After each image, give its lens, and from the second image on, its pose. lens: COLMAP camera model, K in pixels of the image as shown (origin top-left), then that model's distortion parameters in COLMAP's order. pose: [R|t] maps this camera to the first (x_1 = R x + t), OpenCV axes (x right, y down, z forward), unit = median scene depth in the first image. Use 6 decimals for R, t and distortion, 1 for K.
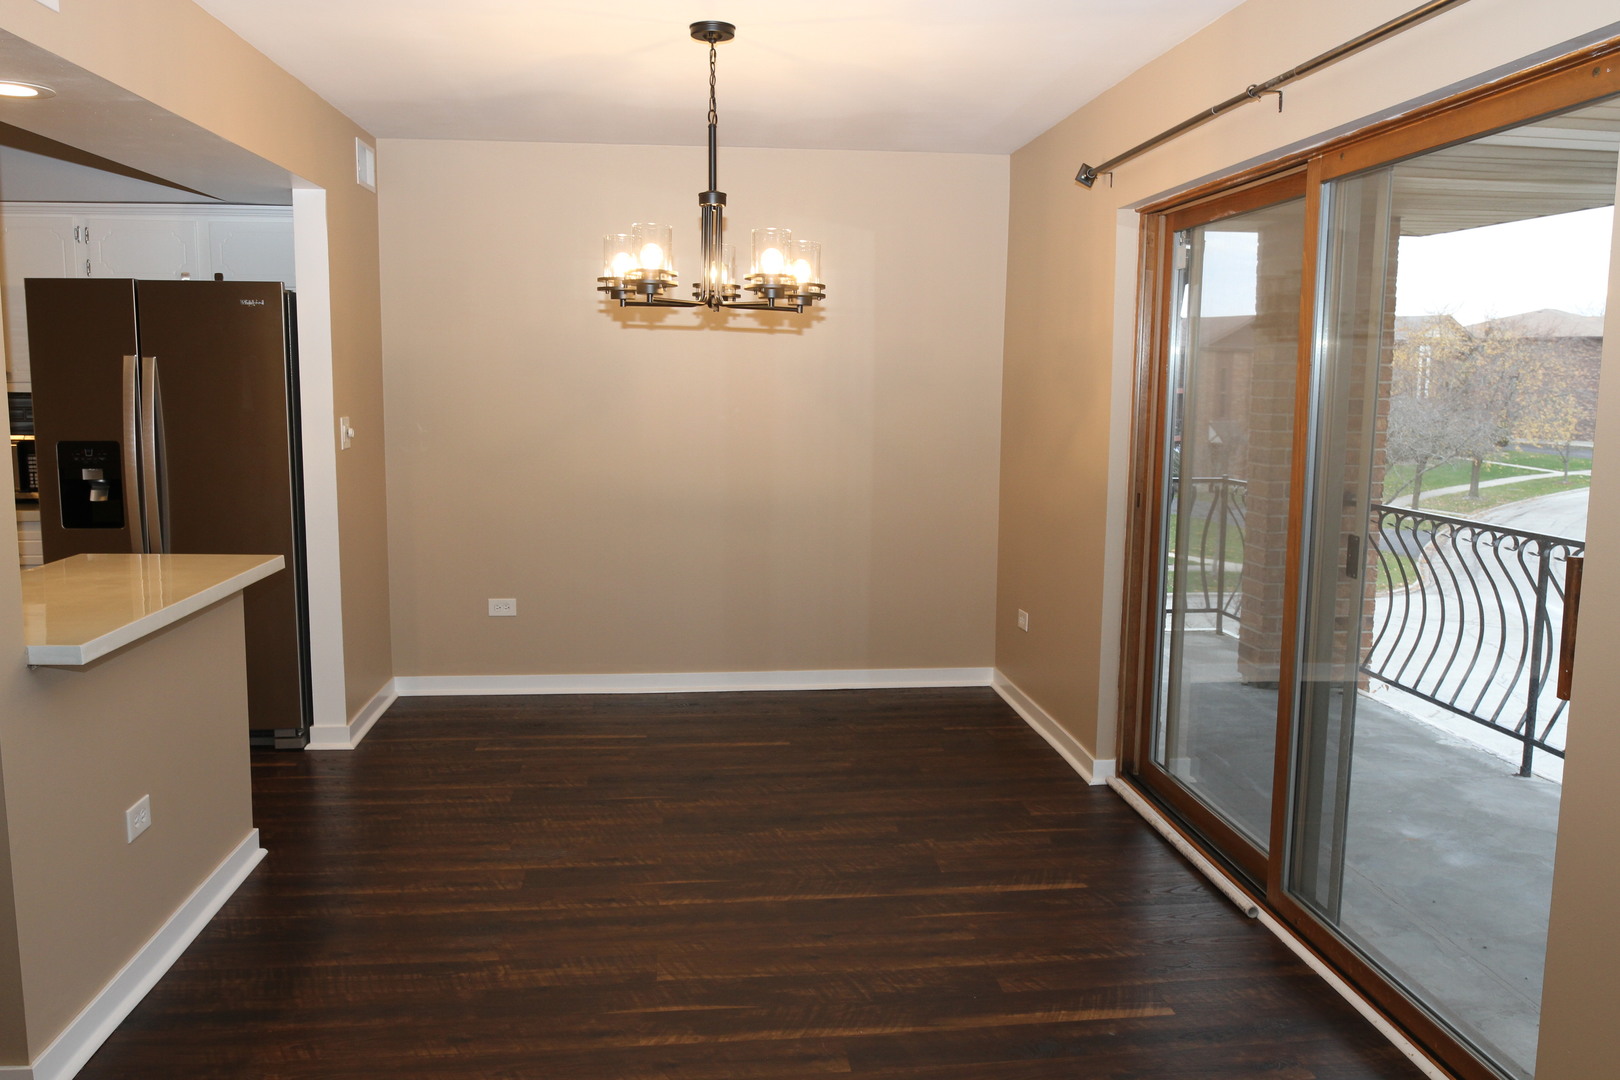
lens RADIAL K [[1277.1, 0, 810.0], [0, 1277.1, 540.0], [0, 0, 1]] dist [-0.005842, -0.040114]
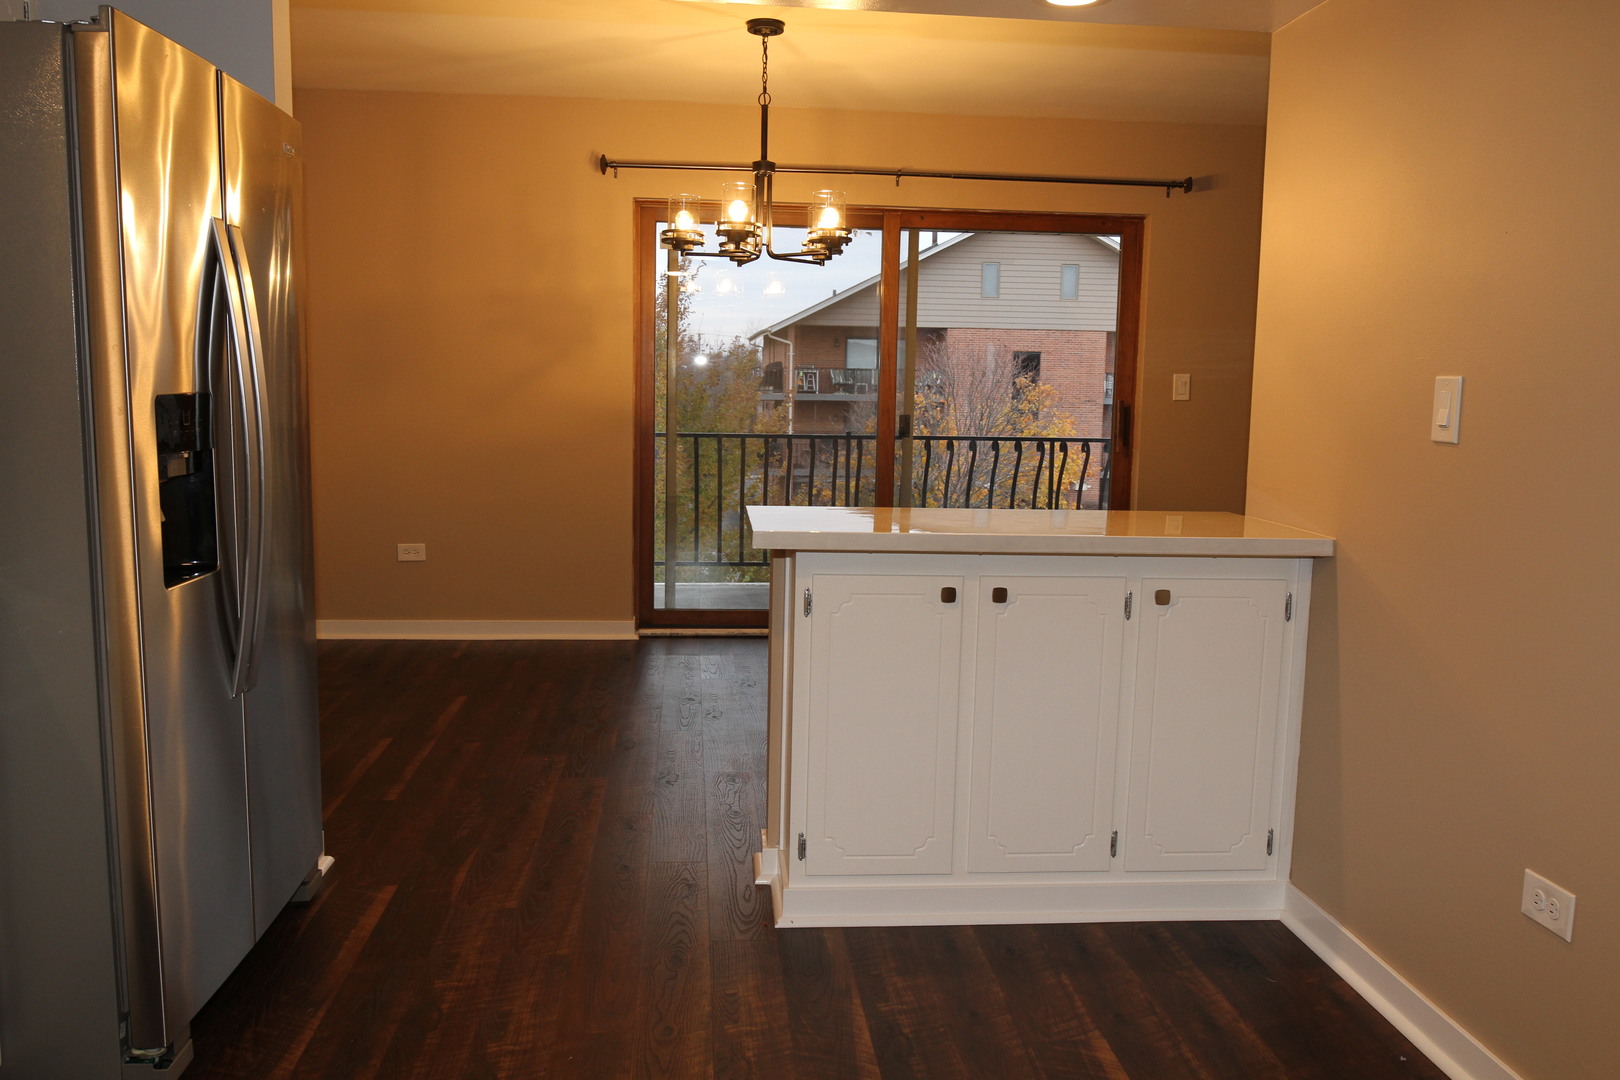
lens RADIAL K [[1277.1, 0, 810.0], [0, 1277.1, 540.0], [0, 0, 1]] dist [-0.005842, -0.040114]
pose [[0.024428, -0.137219, 0.990239, -1.304659], [0.108852, 0.985011, 0.133809, -0.079049], [-0.993758, 0.104521, 0.038998, 0.948142]]
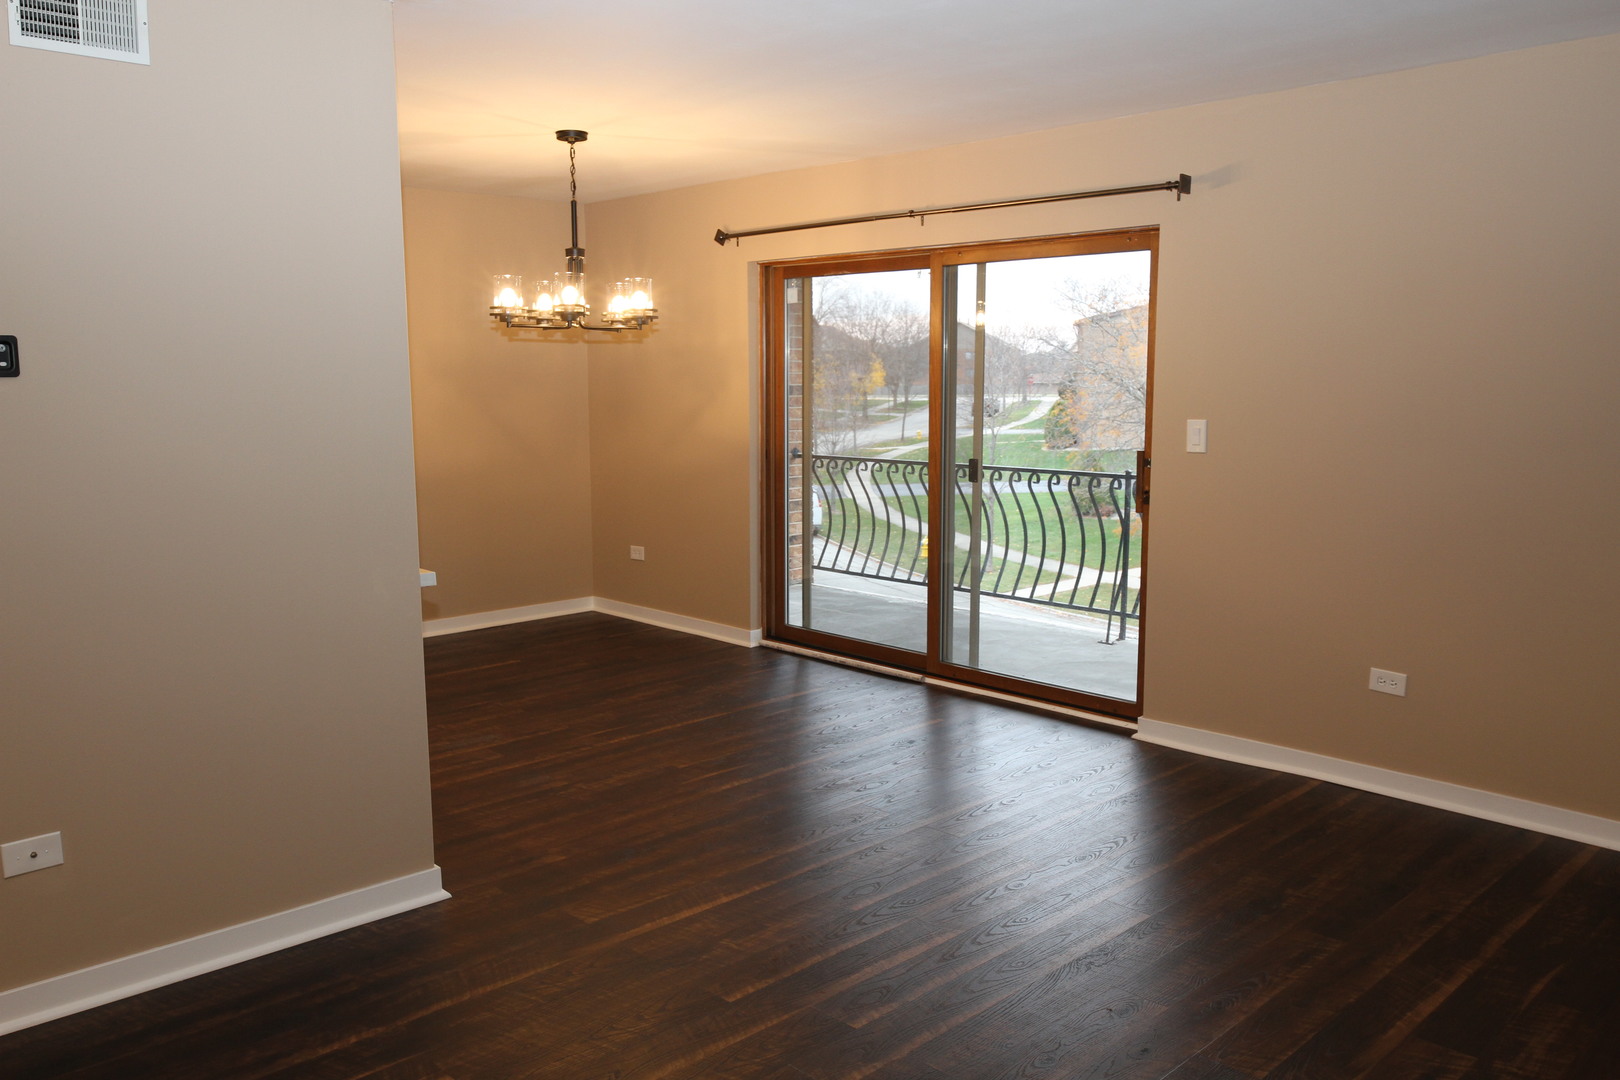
lens RADIAL K [[1277.1, 0, 810.0], [0, 1277.1, 540.0], [0, 0, 1]] dist [-0.005842, -0.040114]
pose [[0.791701, -0.093975, 0.603638, -0.756742], [0.088565, 0.995315, 0.038793, 0.019144], [-0.604455, 0.022749, 0.796314, -0.283055]]
